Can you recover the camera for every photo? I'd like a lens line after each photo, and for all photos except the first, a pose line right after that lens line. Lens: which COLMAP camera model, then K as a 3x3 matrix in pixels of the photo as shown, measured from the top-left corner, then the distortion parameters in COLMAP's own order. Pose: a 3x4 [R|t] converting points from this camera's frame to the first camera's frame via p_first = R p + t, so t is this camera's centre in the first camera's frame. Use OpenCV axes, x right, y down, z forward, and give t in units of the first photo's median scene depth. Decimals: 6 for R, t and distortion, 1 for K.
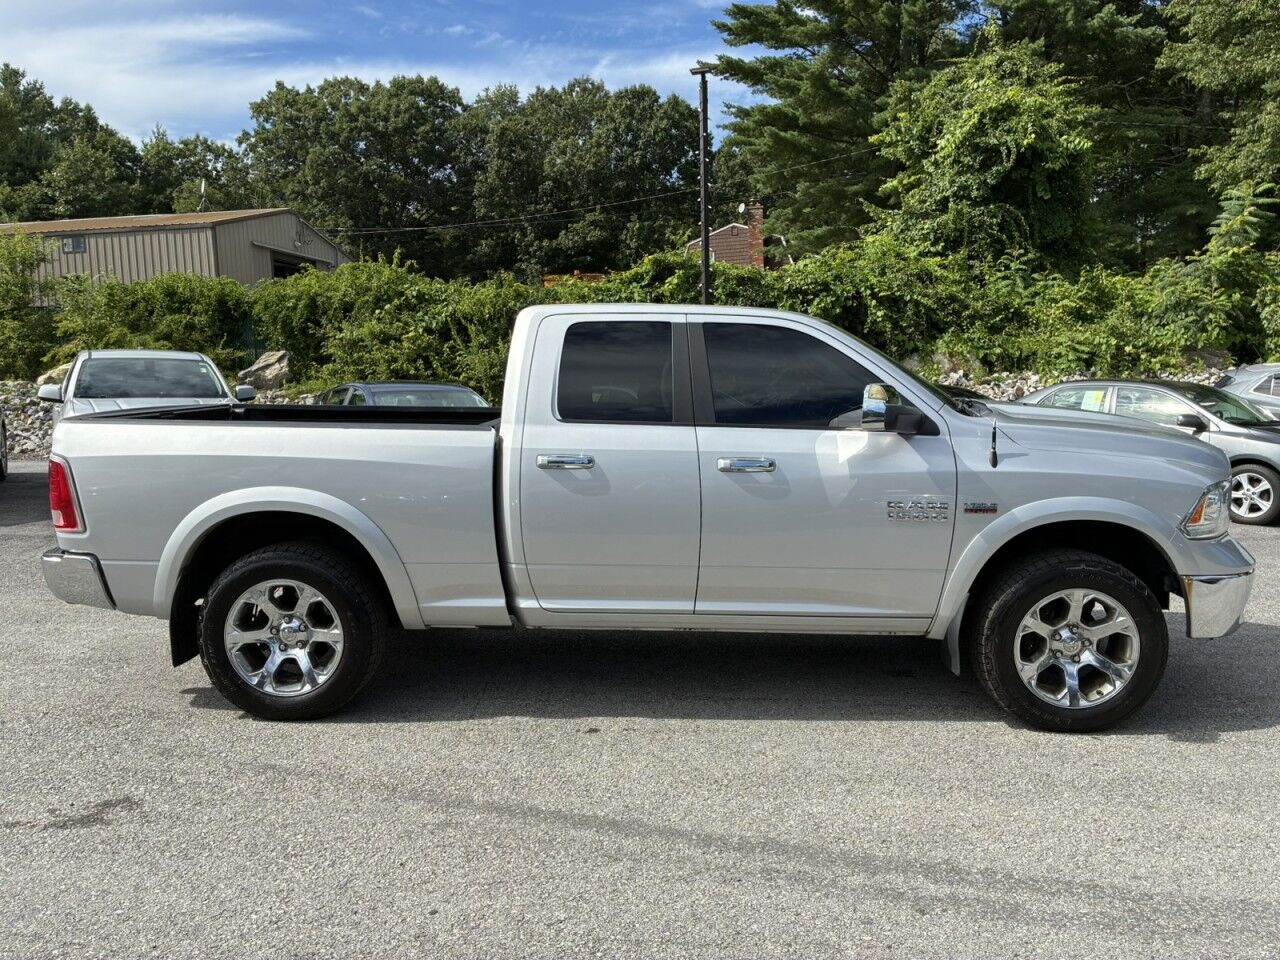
lens RADIAL K [[975.6, 0, 645.5], [0, 975.6, 445.3], [0, 0, 1]] dist [0.059077, -0.072463]
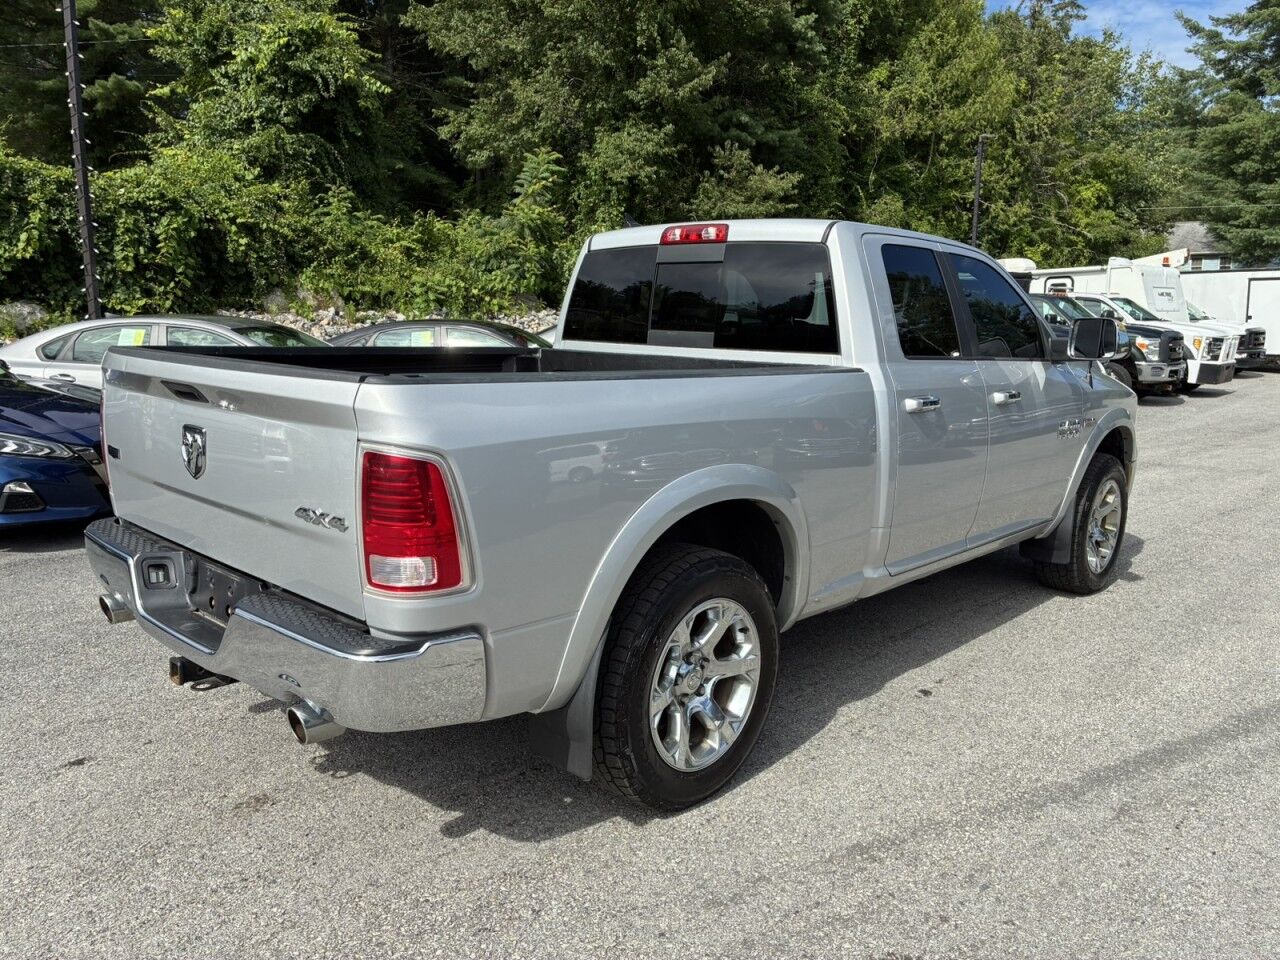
lens RADIAL K [[966.5, 0, 642.5], [0, 966.5, 454.1], [0, 0, 1]] dist [0.071303, -0.091740]
pose [[0.665993, -0.094015, 0.740009, -0.191094], [0.041203, 0.995148, 0.089348, -0.005812], [-0.744819, -0.029015, 0.666636, 0.126315]]
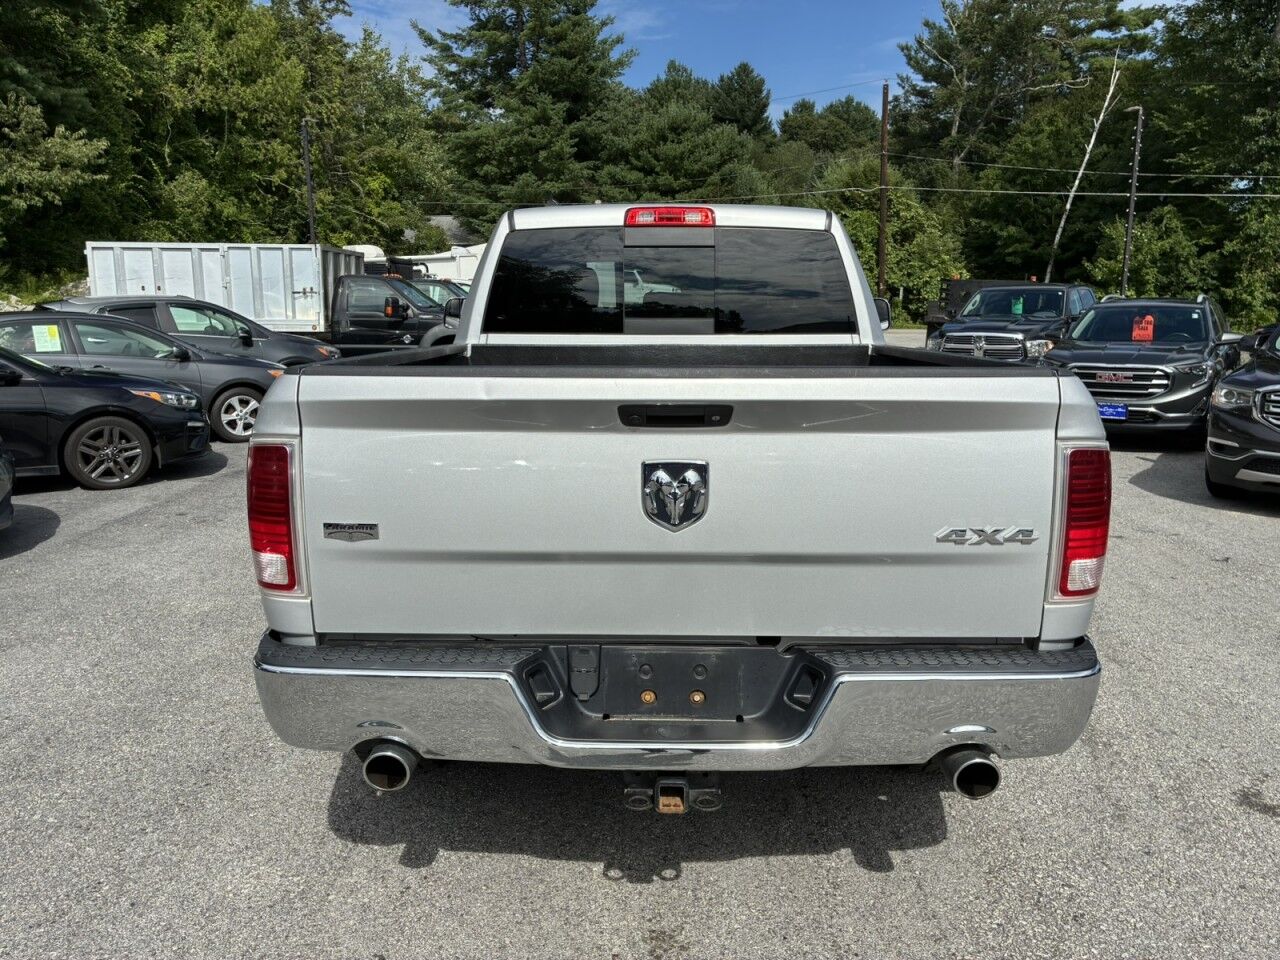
lens RADIAL K [[966.5, 0, 642.5], [0, 966.5, 454.1], [0, 0, 1]] dist [0.071303, -0.091740]
pose [[-0.004987, -0.151231, 0.988486, -0.229620], [0.084947, 0.984861, 0.151105, -0.016090], [-0.996373, 0.084723, 0.007935, 0.263519]]
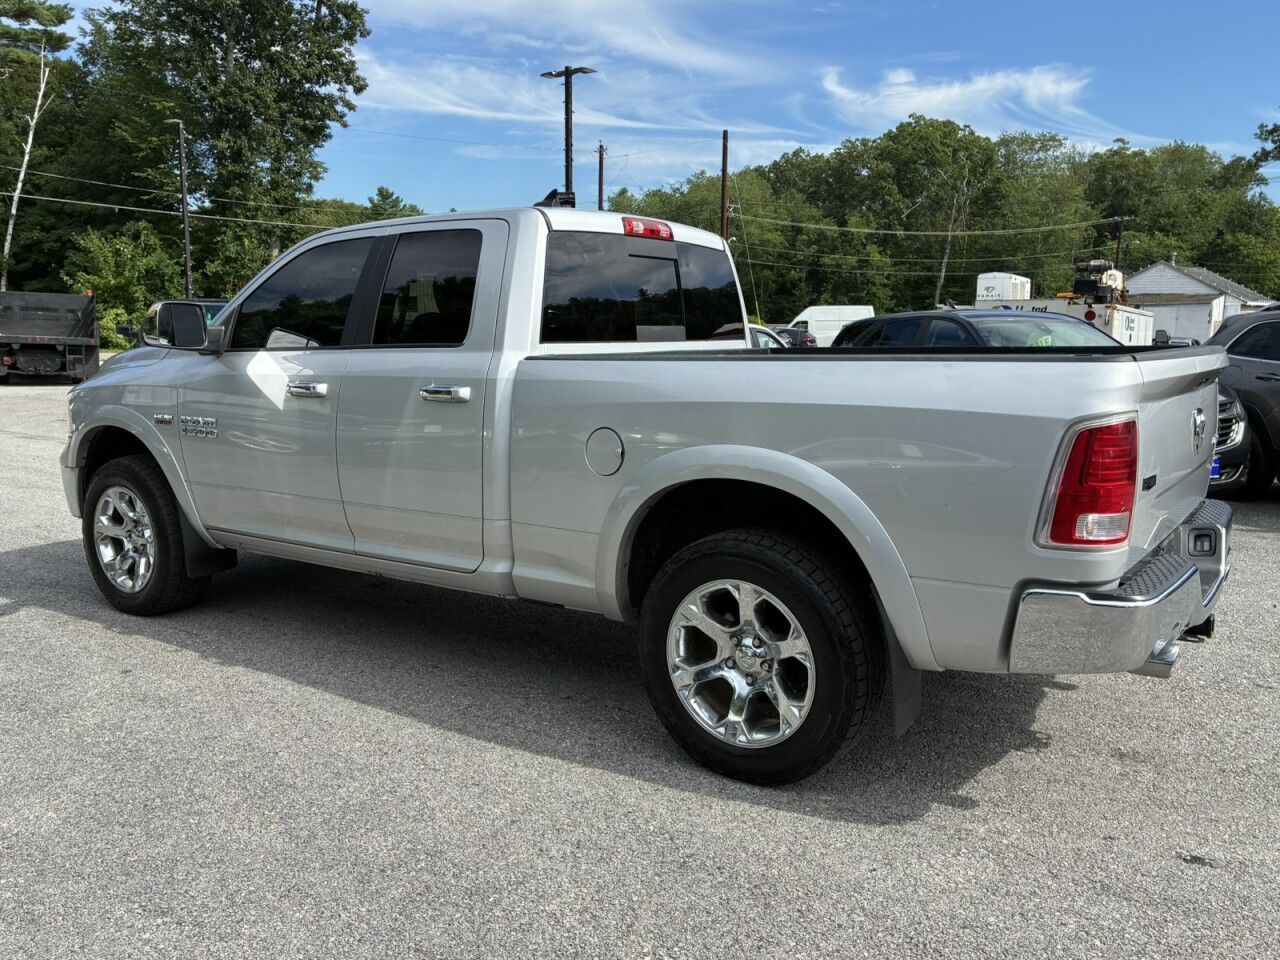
lens RADIAL K [[1048.0, 0, 646.0], [0, 1048.0, 454.0], [0, 0, 1]] dist [0.057905, -0.073311]
pose [[-0.836364, -0.067098, 0.544052, -0.151073], [0.045652, 0.980507, 0.191106, -0.028991], [-0.546270, 0.184671, -0.816998, 0.444668]]
